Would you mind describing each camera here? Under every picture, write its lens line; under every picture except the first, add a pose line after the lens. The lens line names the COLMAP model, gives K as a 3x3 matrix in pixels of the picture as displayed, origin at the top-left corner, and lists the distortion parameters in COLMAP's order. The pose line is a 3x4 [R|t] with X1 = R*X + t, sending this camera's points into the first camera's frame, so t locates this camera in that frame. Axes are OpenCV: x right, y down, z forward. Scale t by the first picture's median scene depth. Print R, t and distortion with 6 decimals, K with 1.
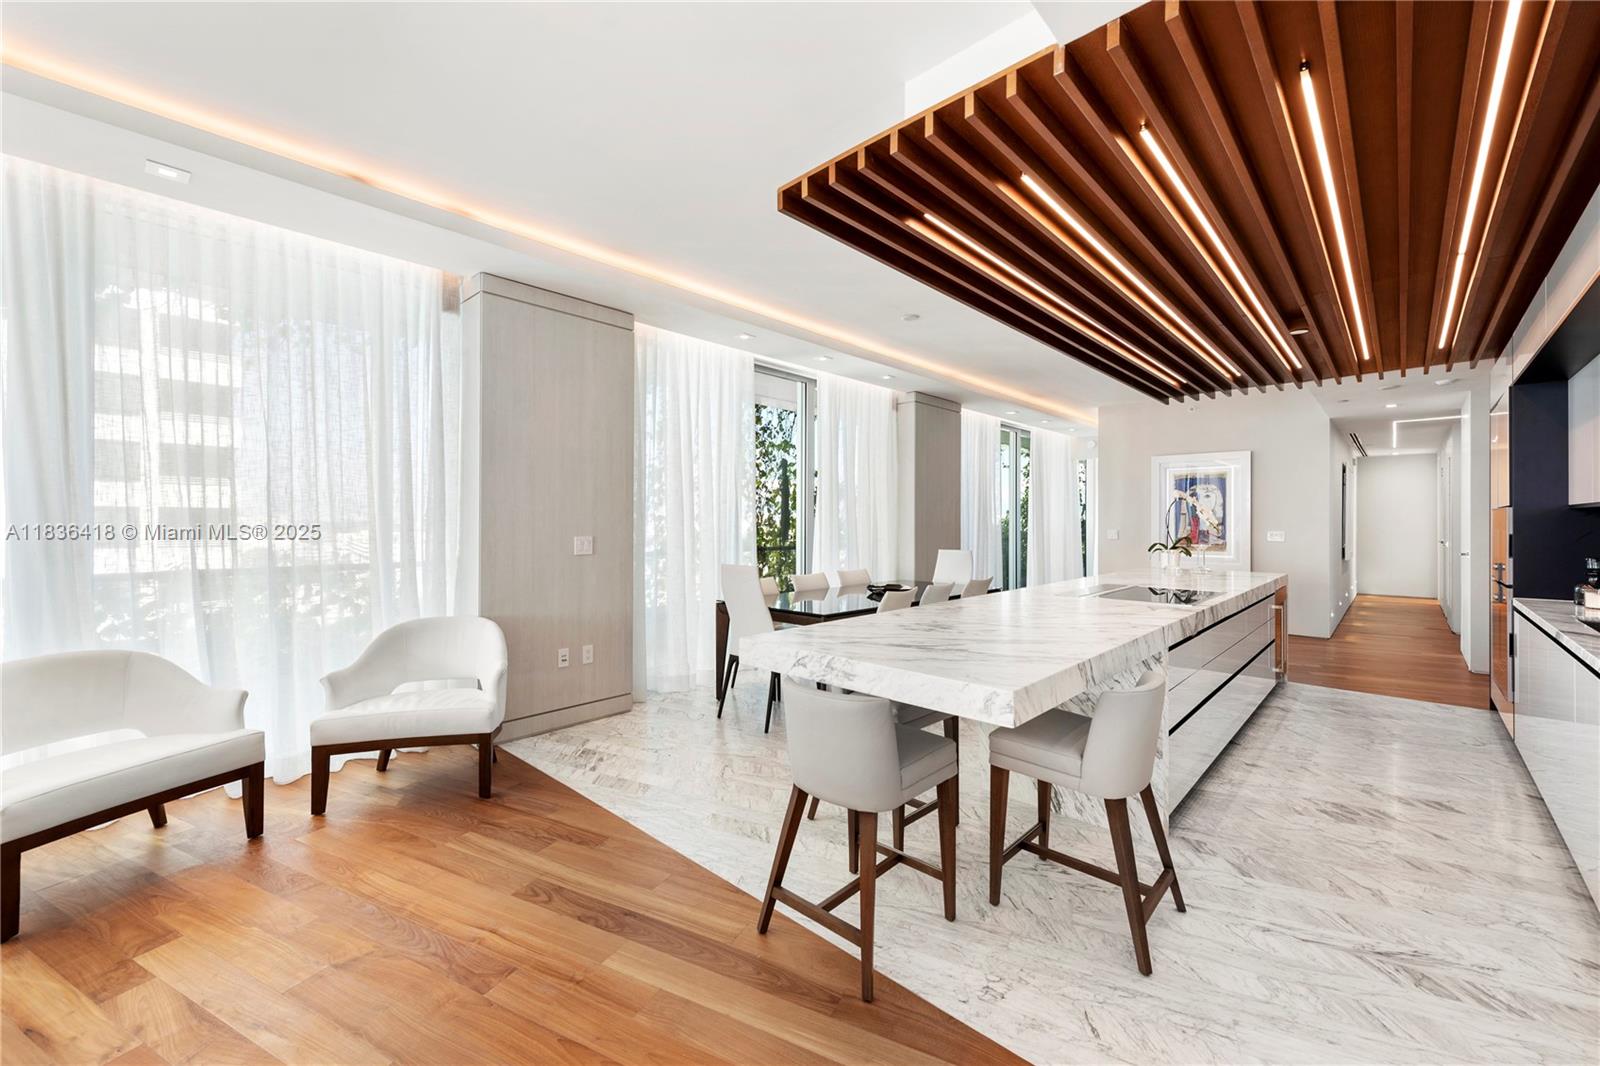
lens RADIAL K [[629.0, 0, 795.5], [0, 629.0, 519.3], [0, 0, 1]] dist [0.003203, -0.000148]
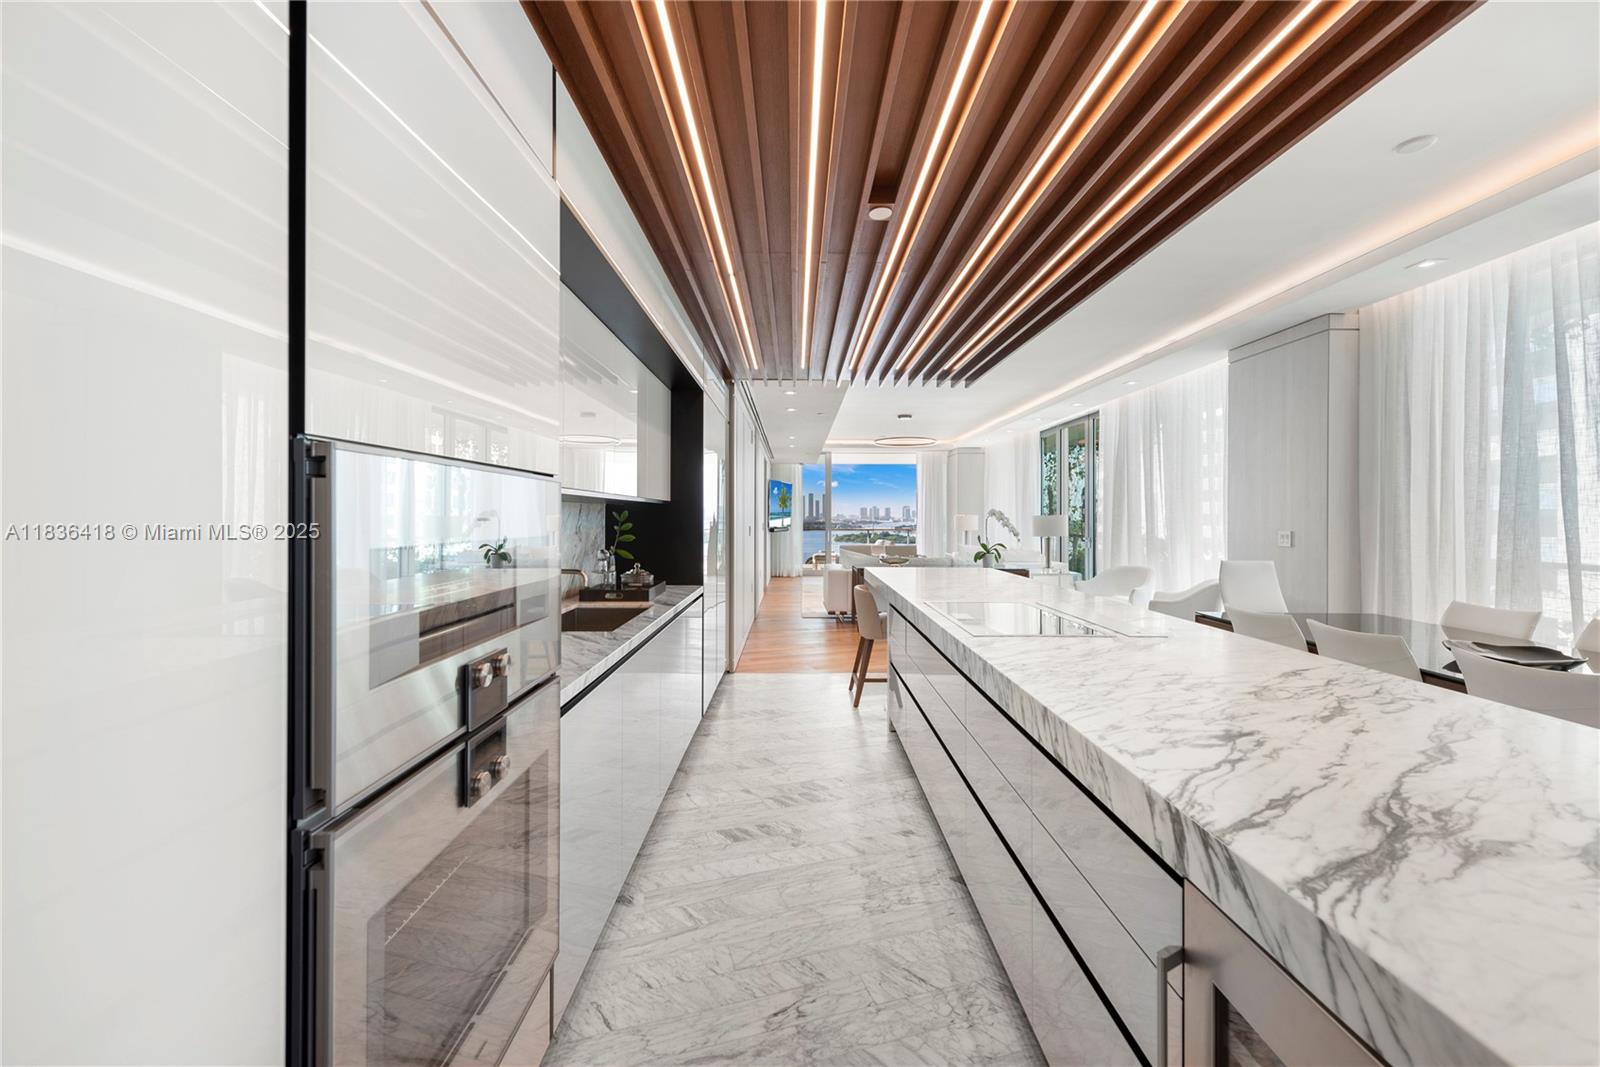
lens RADIAL K [[634.8, 0, 797.0], [0, 634.8, 527.7], [0, 0, 1]] dist [0.000689, -0.000218]
pose [[-0.718769, 0.008120, -0.695202, 0.949292], [0.003163, 0.999960, 0.008409, 0.008328], [0.695242, 0.003845, -0.718765, 1.023816]]
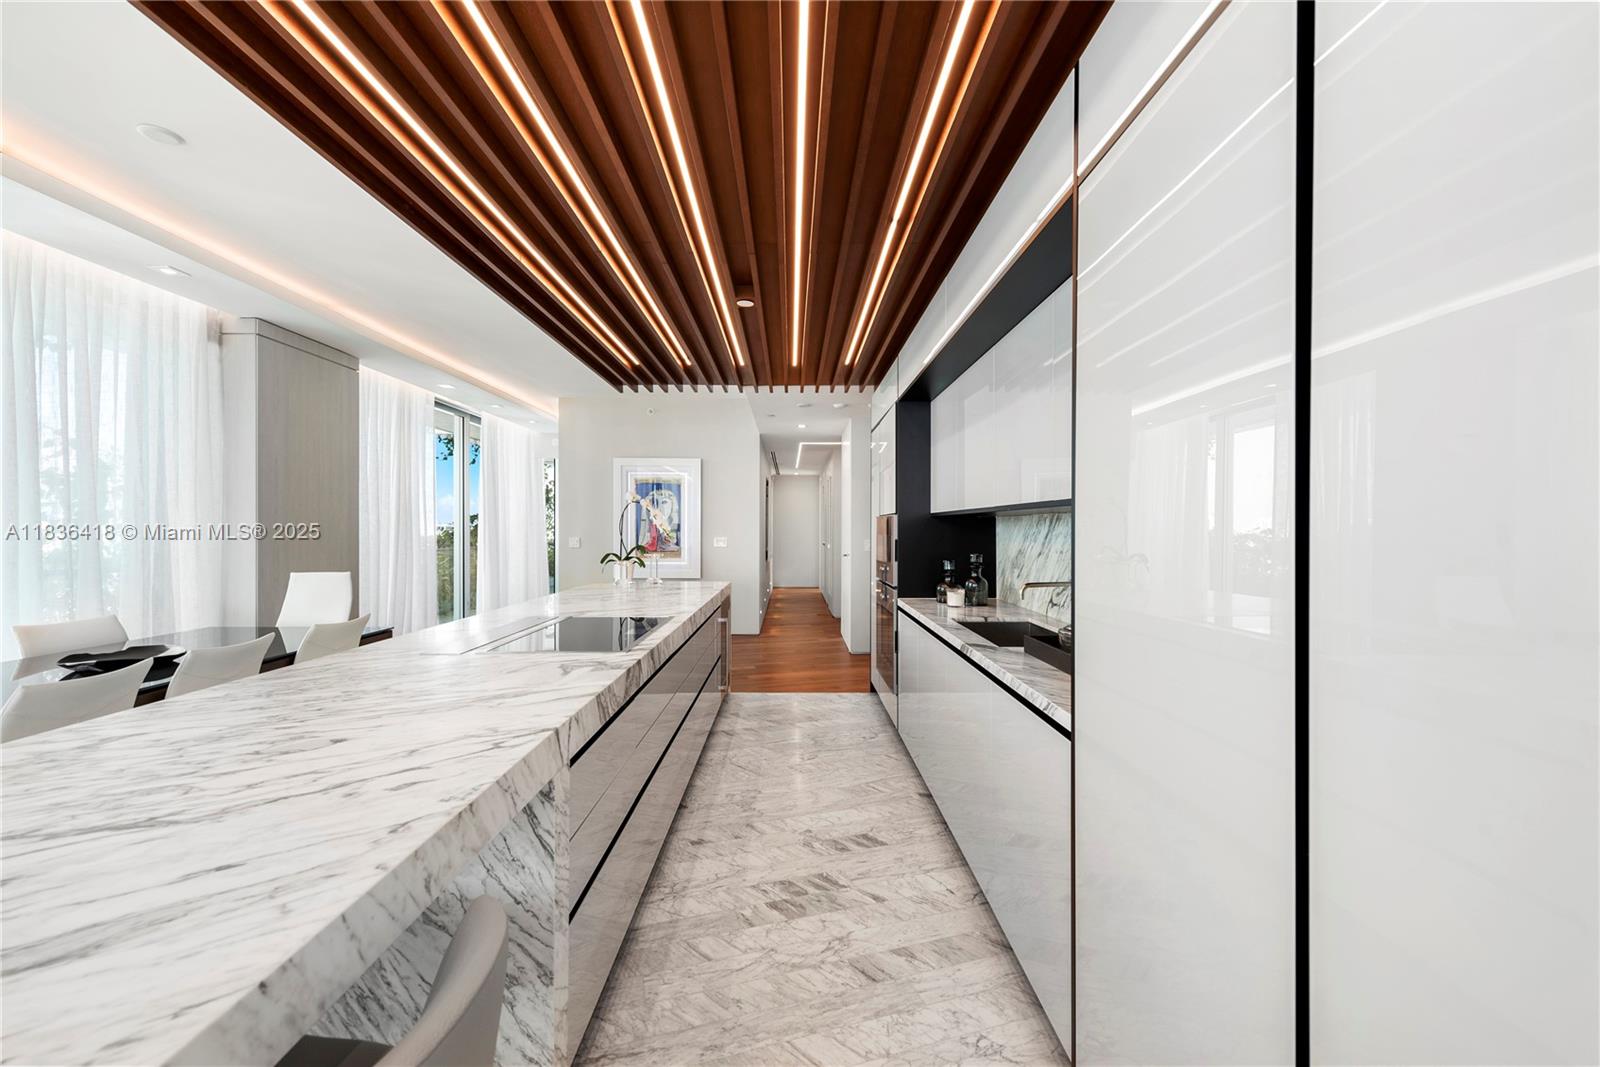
lens RADIAL K [[629.0, 0, 795.5], [0, 629.0, 519.8], [0, 0, 1]] dist [0.003203, -0.000148]
pose [[0.716058, 0.009146, 0.697981, 0.187267], [-0.001624, 0.999933, -0.011438, 0.002169], [-0.698039, 0.007057, 0.716025, 0.253257]]
